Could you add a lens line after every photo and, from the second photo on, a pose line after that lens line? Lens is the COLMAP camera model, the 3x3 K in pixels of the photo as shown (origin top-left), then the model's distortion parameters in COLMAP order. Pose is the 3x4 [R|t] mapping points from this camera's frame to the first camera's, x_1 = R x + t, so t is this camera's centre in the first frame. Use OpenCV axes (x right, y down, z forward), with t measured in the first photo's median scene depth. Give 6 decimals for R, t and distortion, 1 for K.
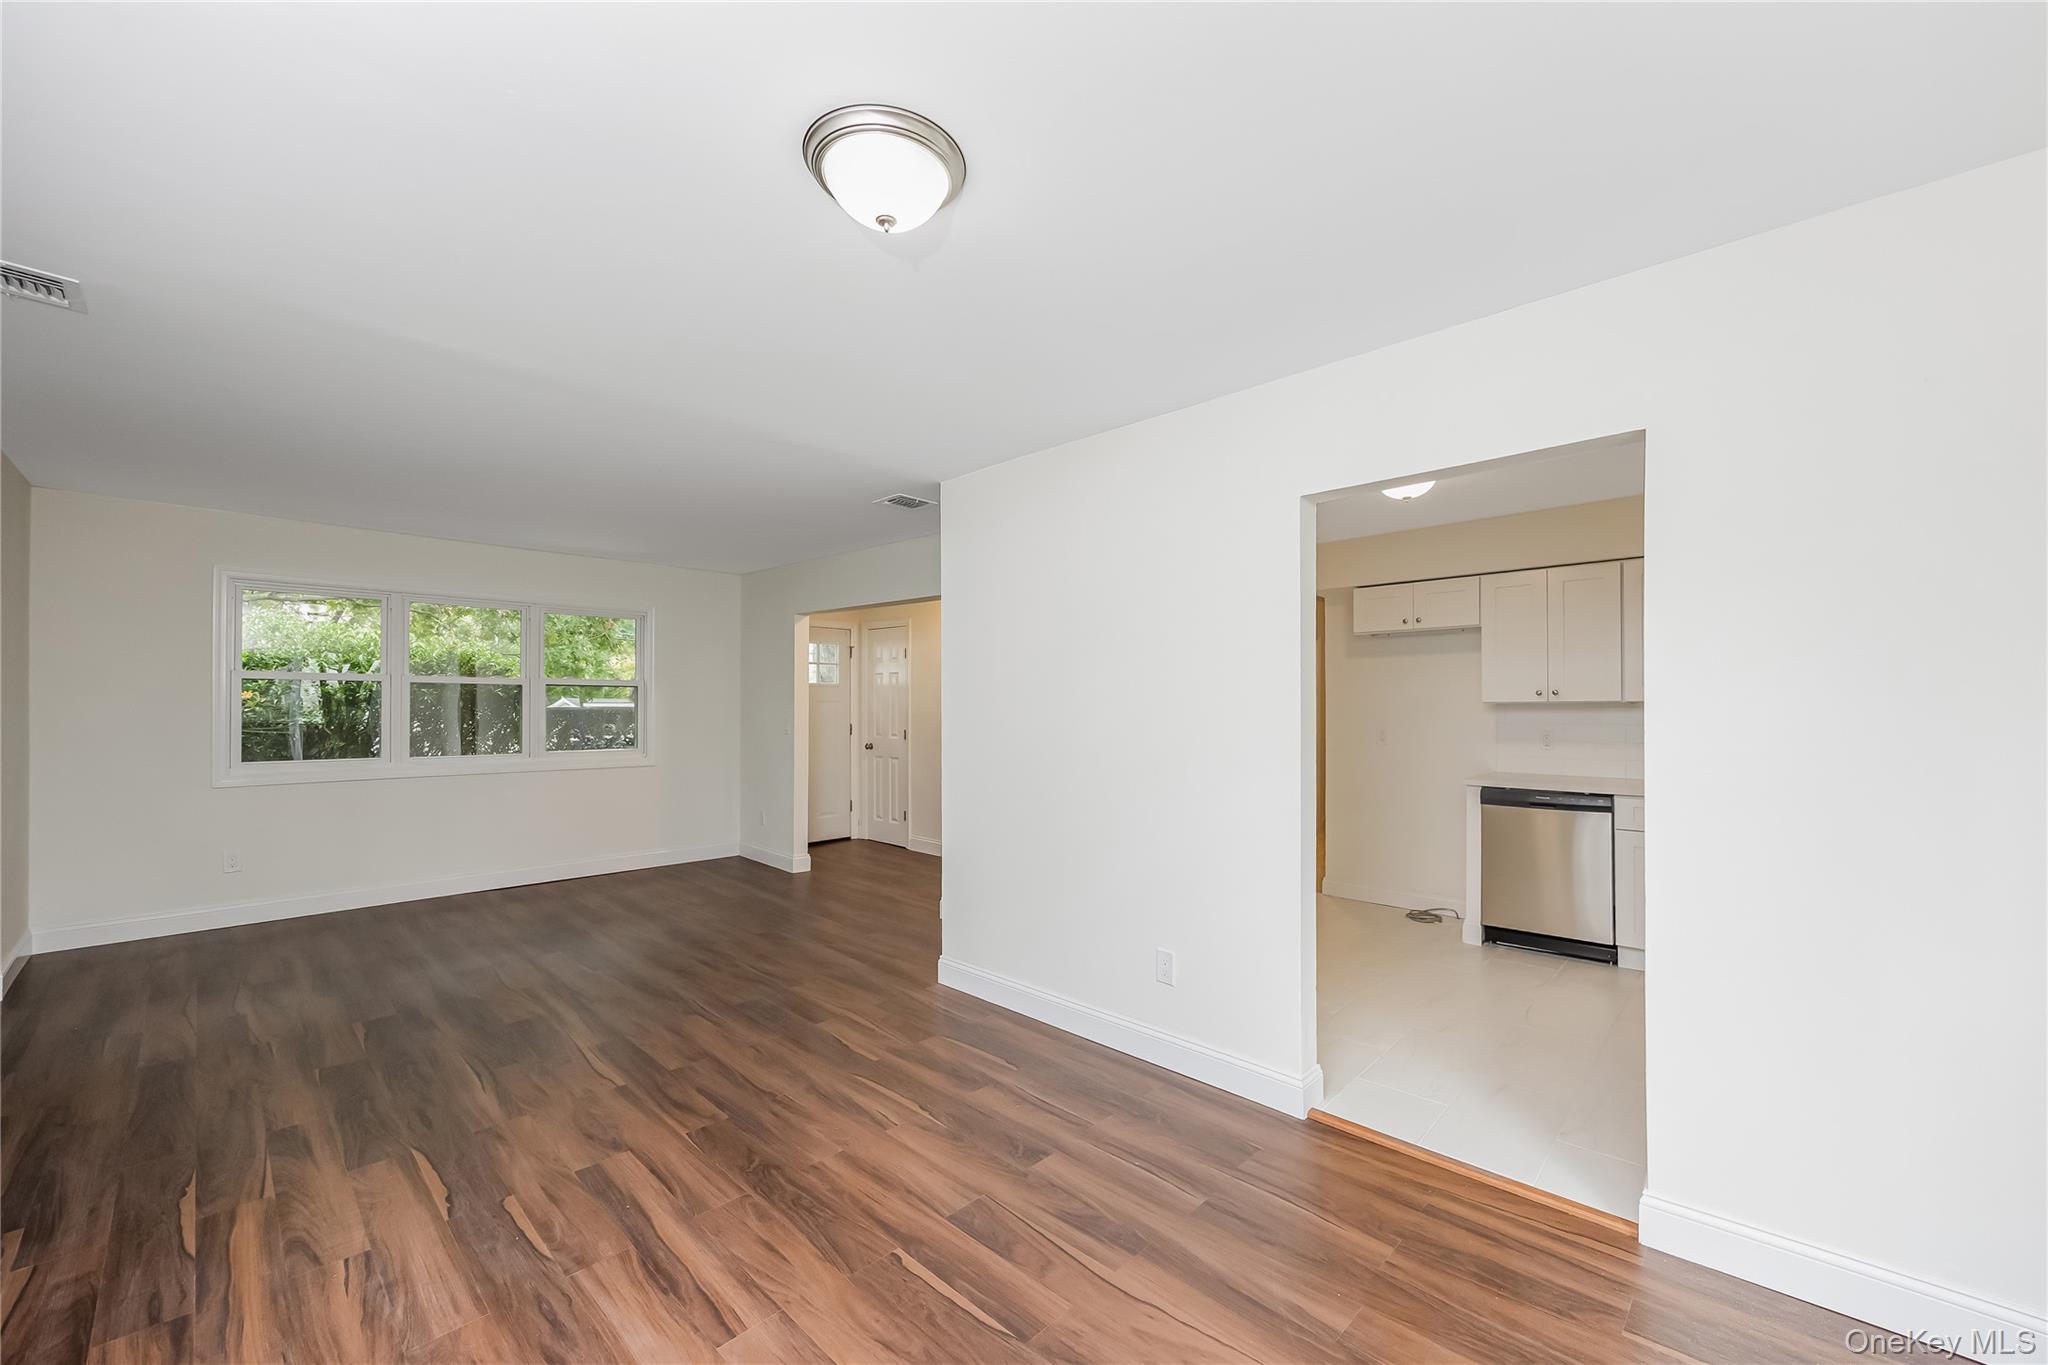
lens RADIAL K [[795.3, 0, 1041.5], [0, 795.3, 693.0], [0, 0, 1]] dist [0.000068, -0.000465]
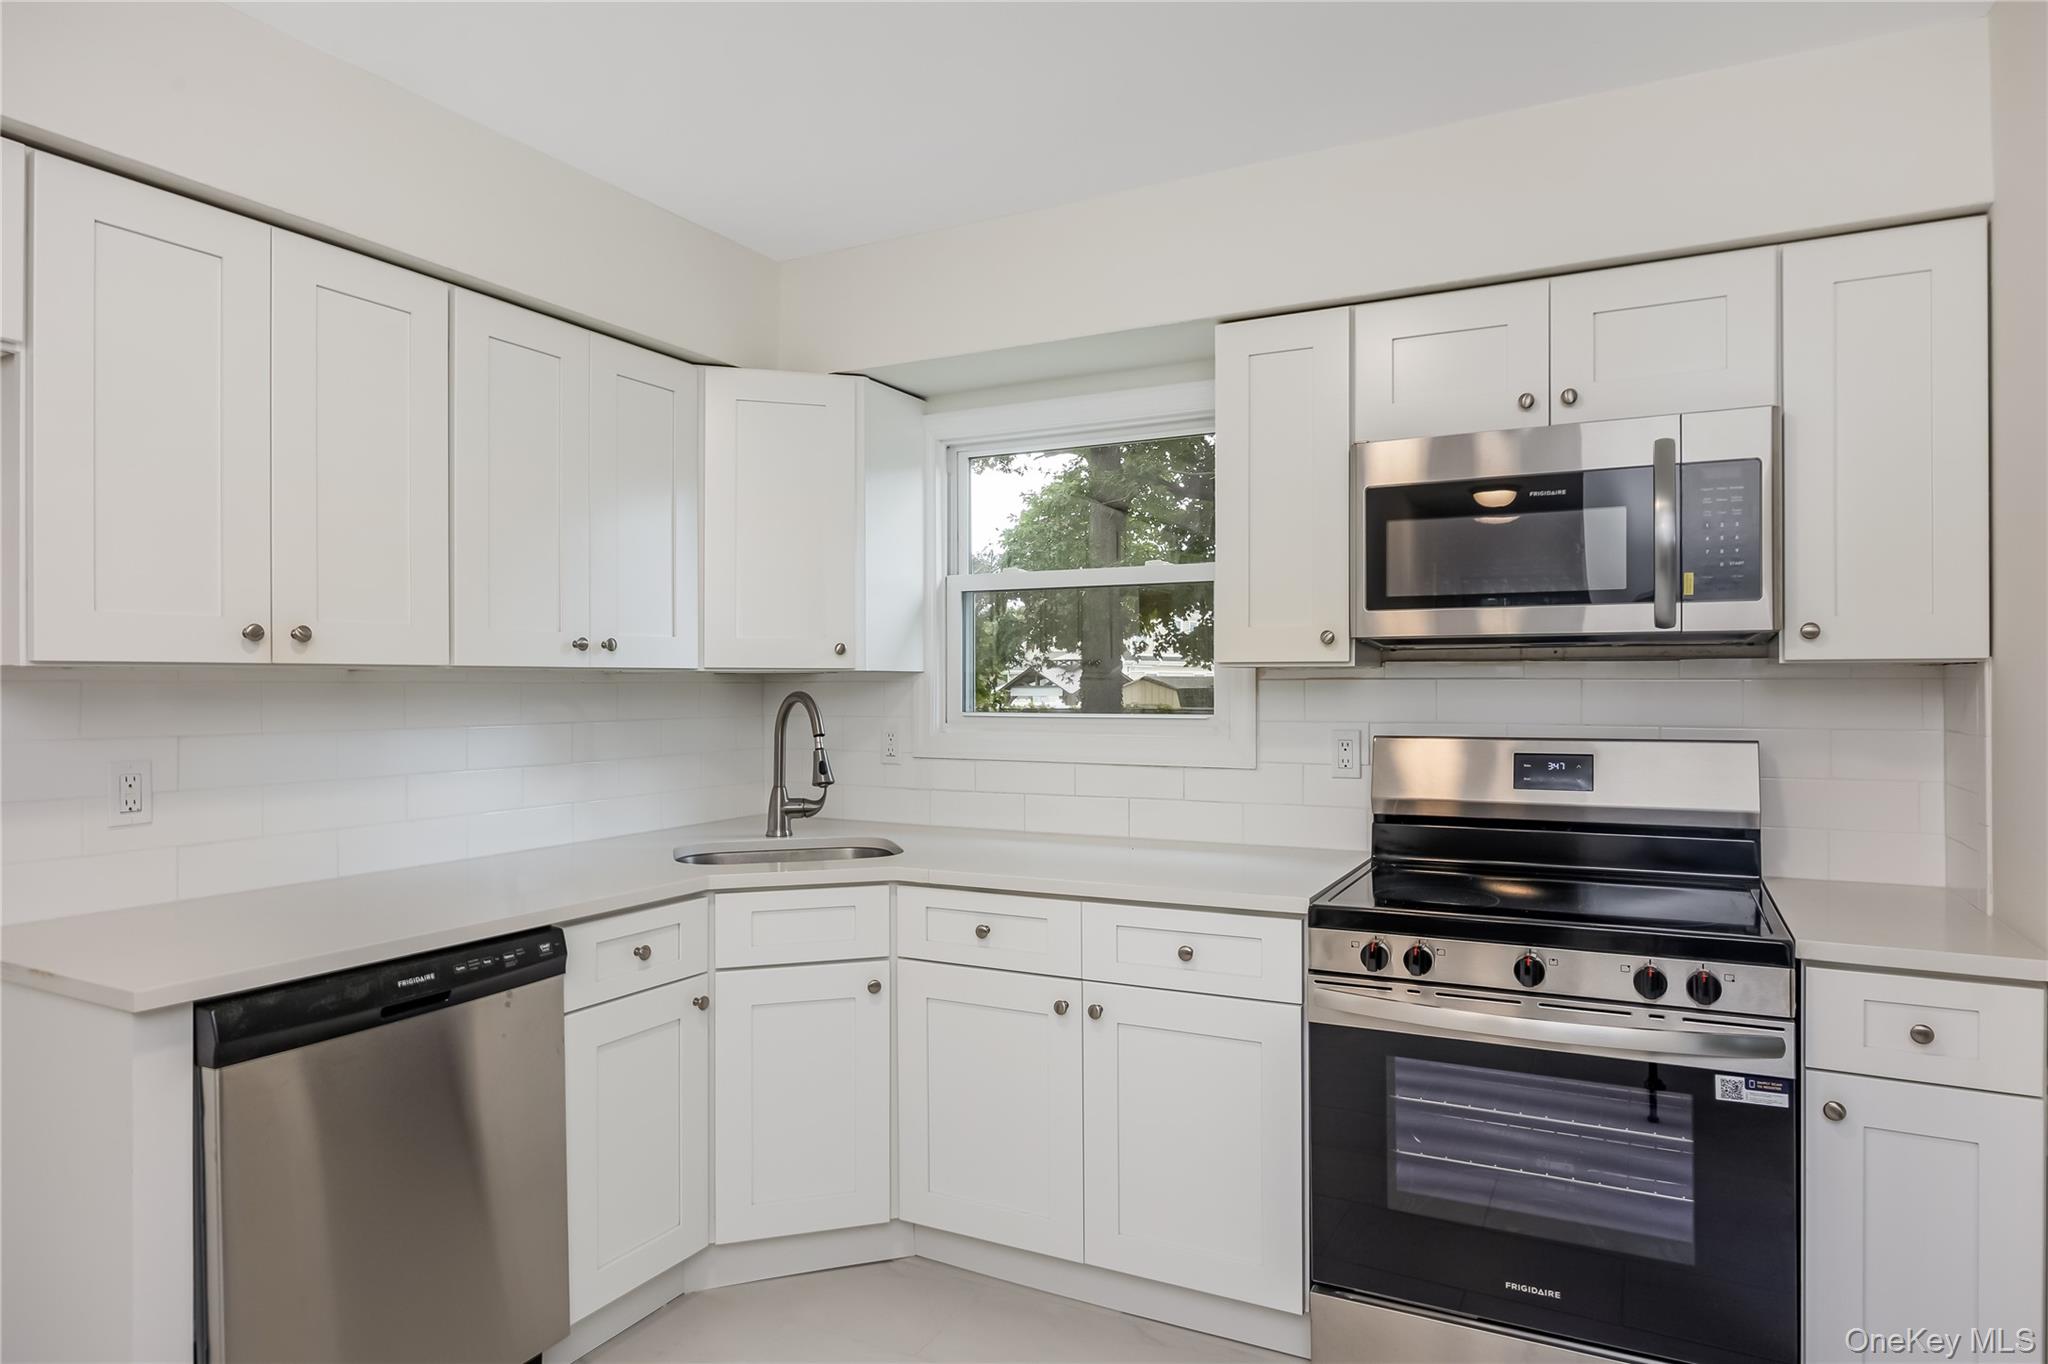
lens RADIAL K [[1195.2, 0, 1039.5], [0, 1195.2, 678.9], [0, 0, 1]] dist [-0.004365, -0.000437]
pose [[-0.277183, 0.008338, 0.960781, 0.150777], [-0.014900, 0.999805, -0.012975, 0.021992], [-0.960702, -0.017912, -0.277004, 1.011777]]
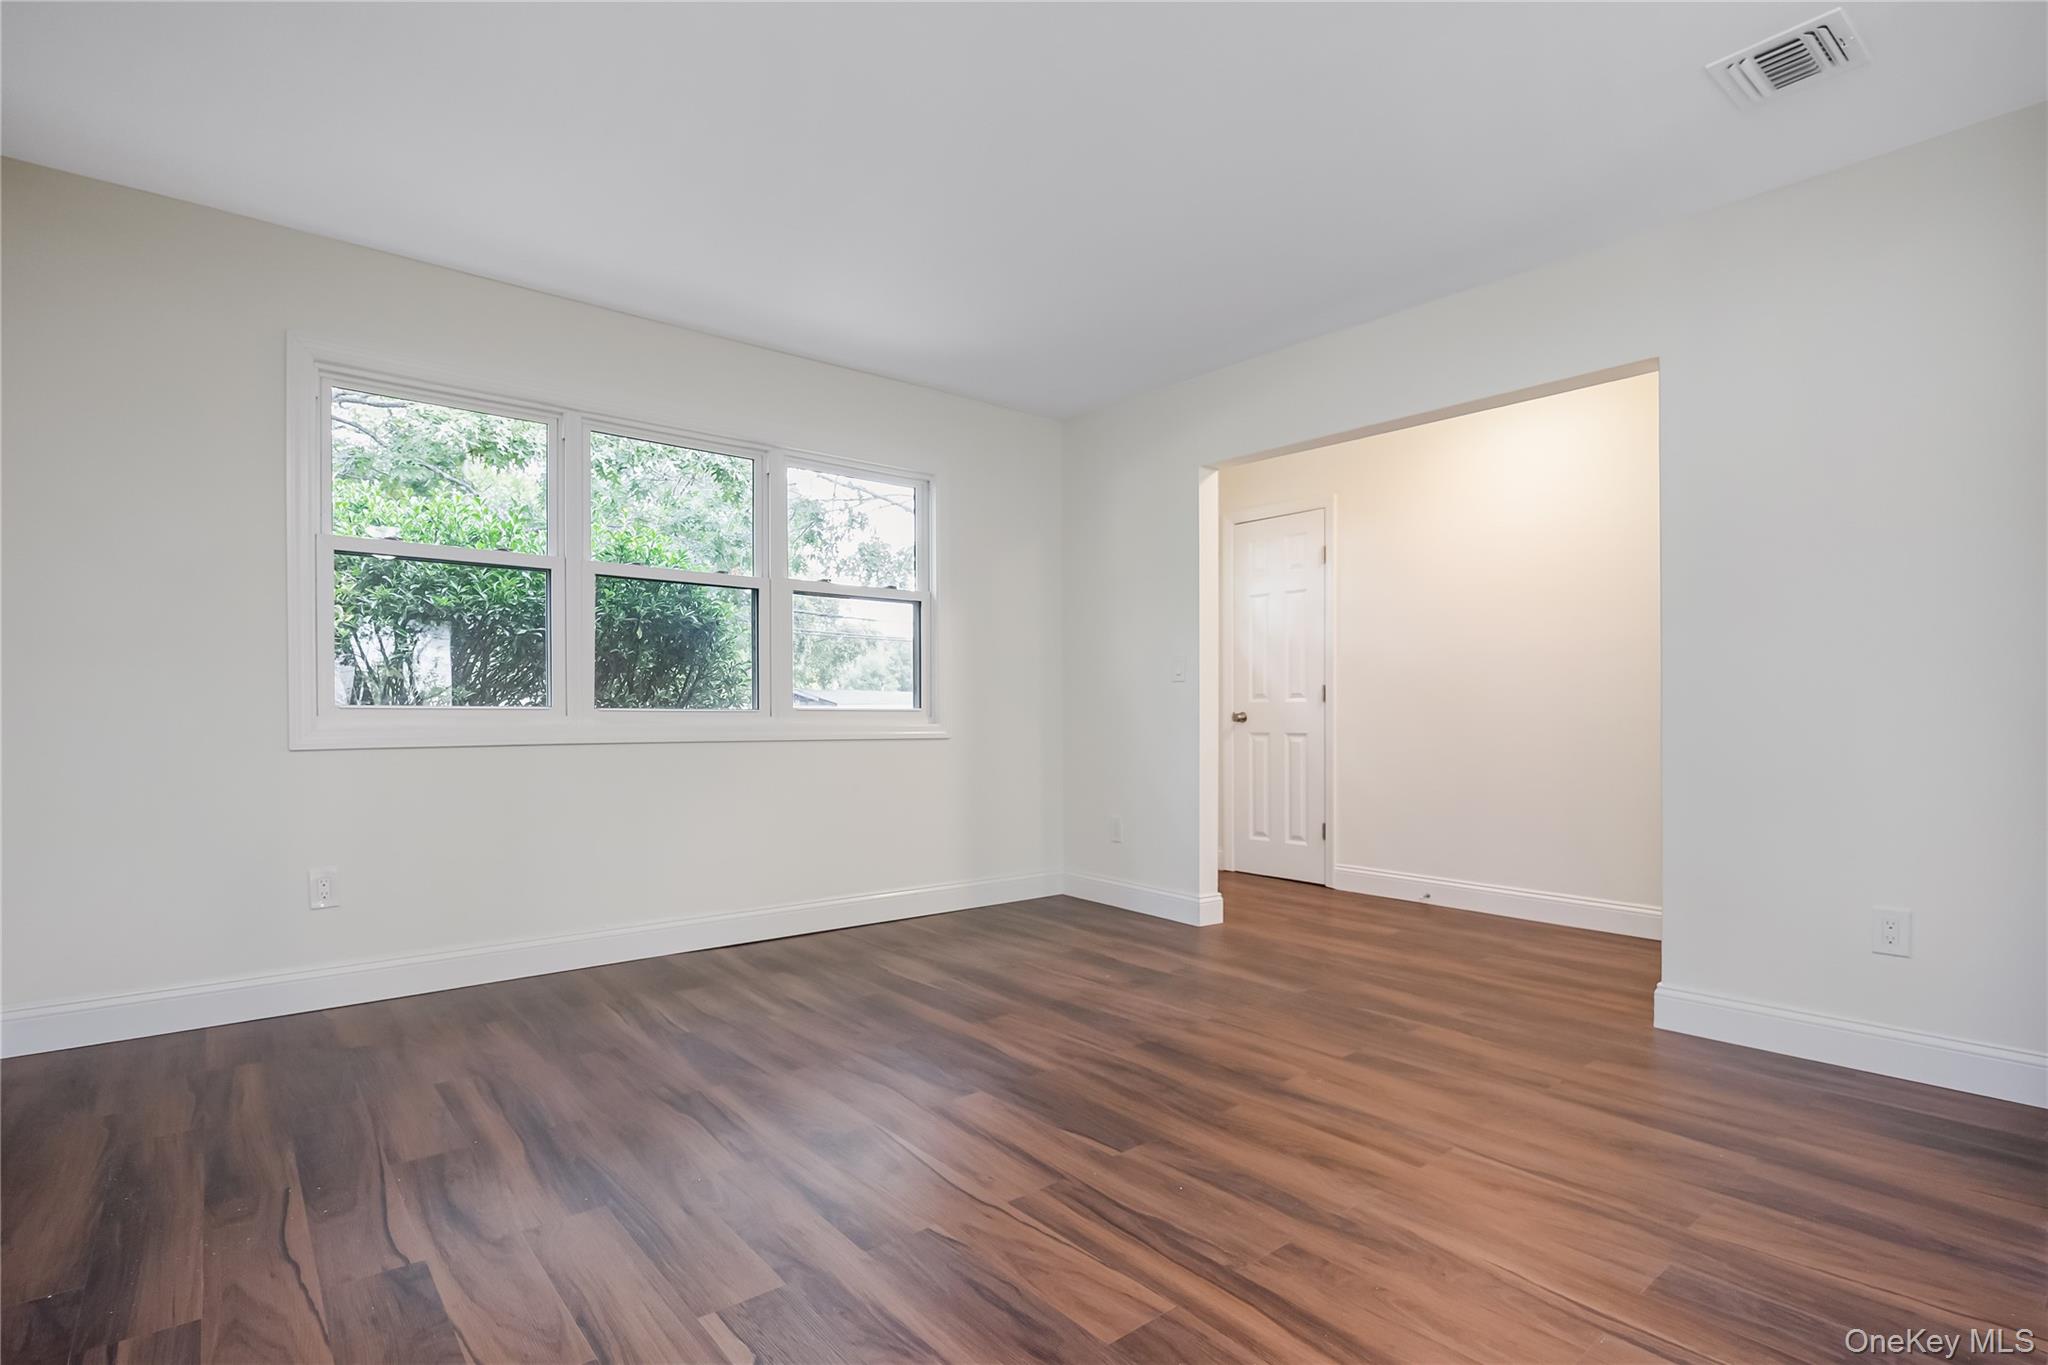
lens RADIAL K [[985.7, 0, 1042.5], [0, 985.7, 692.7], [0, 0, 1]] dist [-0.010686, -0.000786]
pose [[0.993476, -0.007526, -0.113794, -0.581681], [0.006462, 0.999932, -0.009722, 0.114489], [0.113859, 0.008923, 0.993457, 0.500212]]
